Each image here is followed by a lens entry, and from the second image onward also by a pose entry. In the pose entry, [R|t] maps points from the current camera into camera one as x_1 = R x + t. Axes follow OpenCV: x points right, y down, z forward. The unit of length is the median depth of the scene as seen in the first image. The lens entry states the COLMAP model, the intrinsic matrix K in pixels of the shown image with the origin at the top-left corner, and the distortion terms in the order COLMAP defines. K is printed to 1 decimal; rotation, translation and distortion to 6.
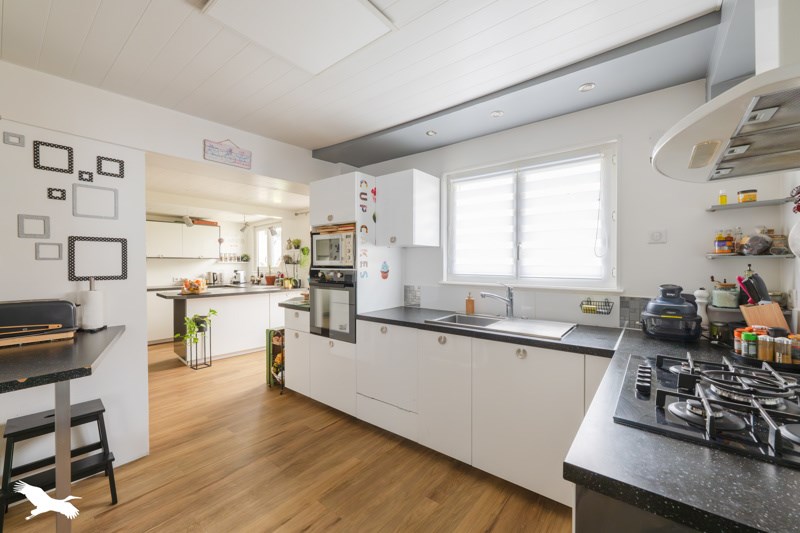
lens RADIAL K [[323.3, 0, 400.0], [0, 323.3, 266.5], [0, 0, 1]] dist [-0.001612, -0.000007]
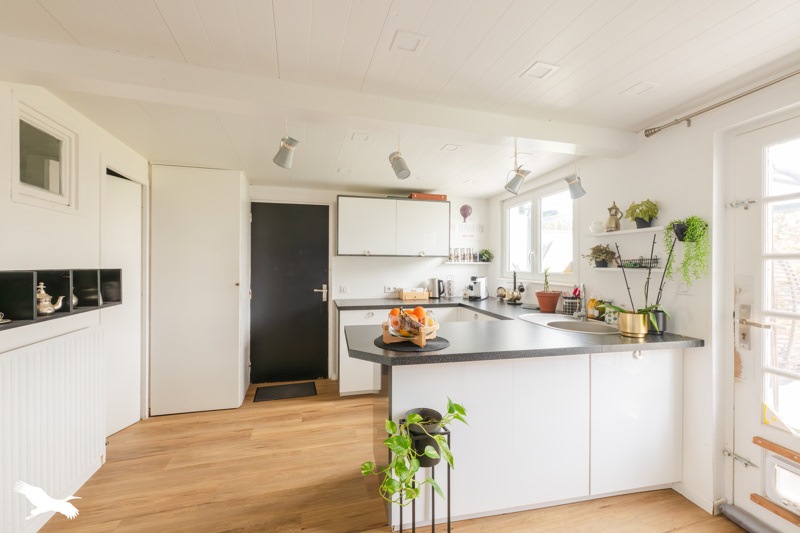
lens RADIAL K [[323.3, 0, 400.0], [0, 323.3, 266.5], [0, 0, 1]] dist [-0.001612, -0.000007]
pose [[0.819764, 0.007387, -0.572654, -0.289648], [-0.009363, 0.999956, -0.000504, -0.005434], [0.572625, 0.005775, 0.819797, 0.459086]]
